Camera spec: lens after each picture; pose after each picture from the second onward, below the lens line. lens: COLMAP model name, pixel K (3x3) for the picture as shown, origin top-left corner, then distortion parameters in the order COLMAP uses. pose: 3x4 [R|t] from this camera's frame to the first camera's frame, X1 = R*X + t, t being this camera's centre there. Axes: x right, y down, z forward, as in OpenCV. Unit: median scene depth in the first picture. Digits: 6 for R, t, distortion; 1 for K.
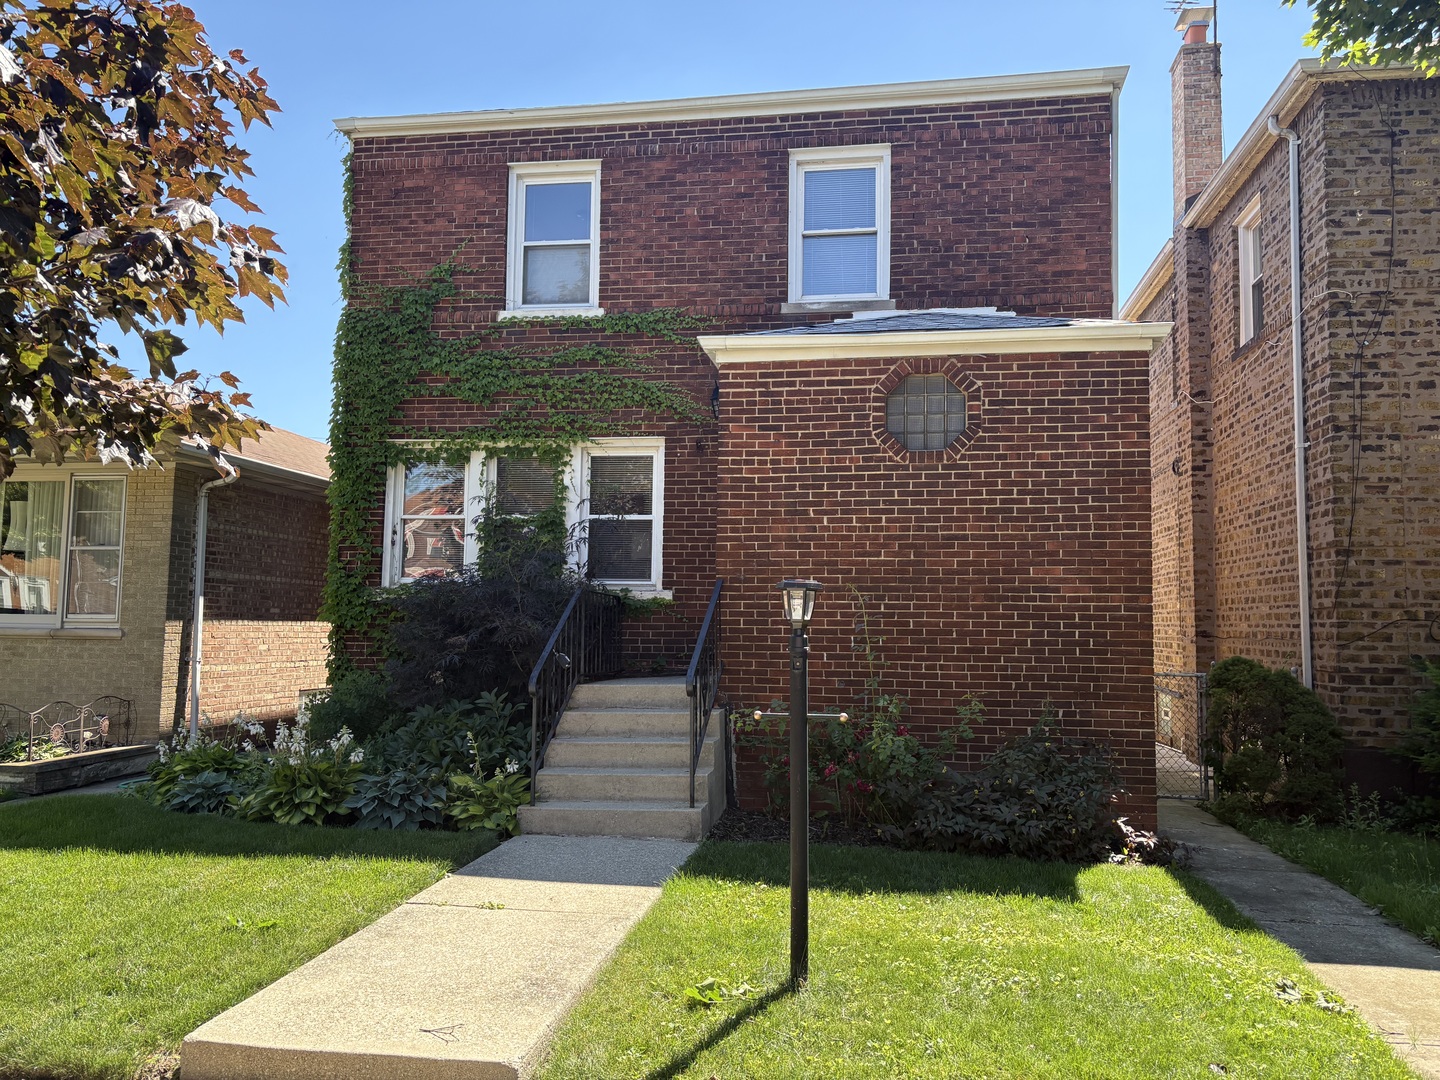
lens RADIAL K [[1083.1, 0, 719.6], [0, 1083.1, 536.7], [0, 0, 1]] dist [0.107419, 0.002933]
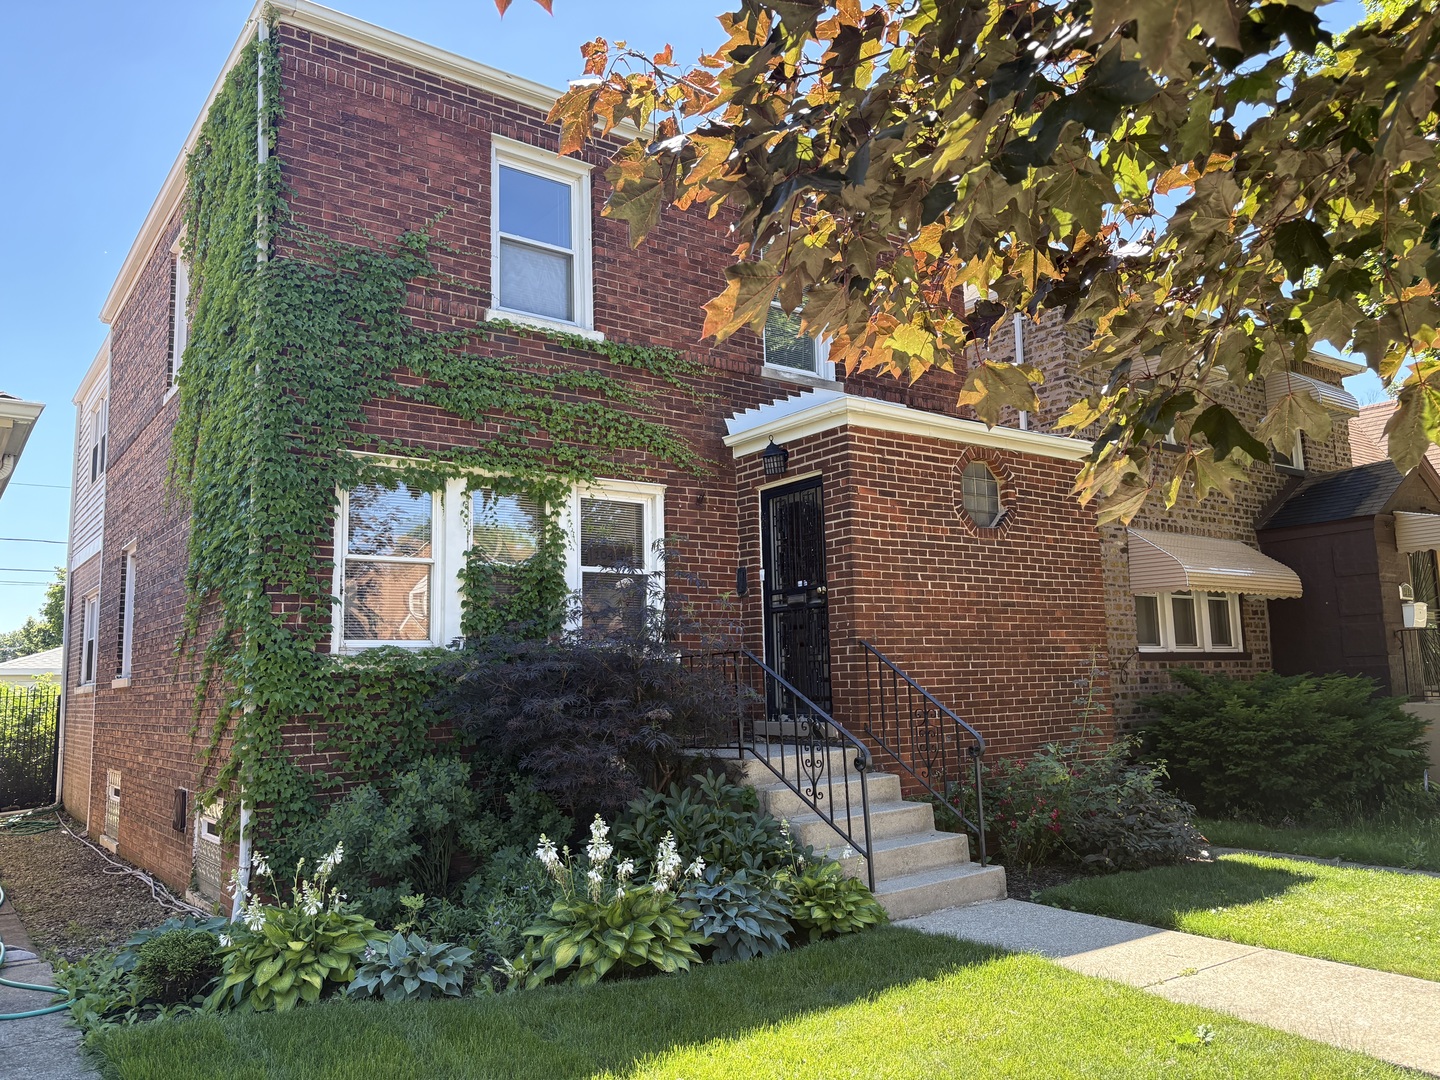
lens RADIAL K [[1083.1, 0, 718.8], [0, 1083.1, 544.5], [0, 0, 1]] dist [0.107419, 0.002933]
pose [[0.699306, 0.062243, 0.712107, -0.659895], [-0.025935, 0.997755, -0.061742, 0.013437], [-0.714352, 0.024708, 0.699350, 0.320692]]
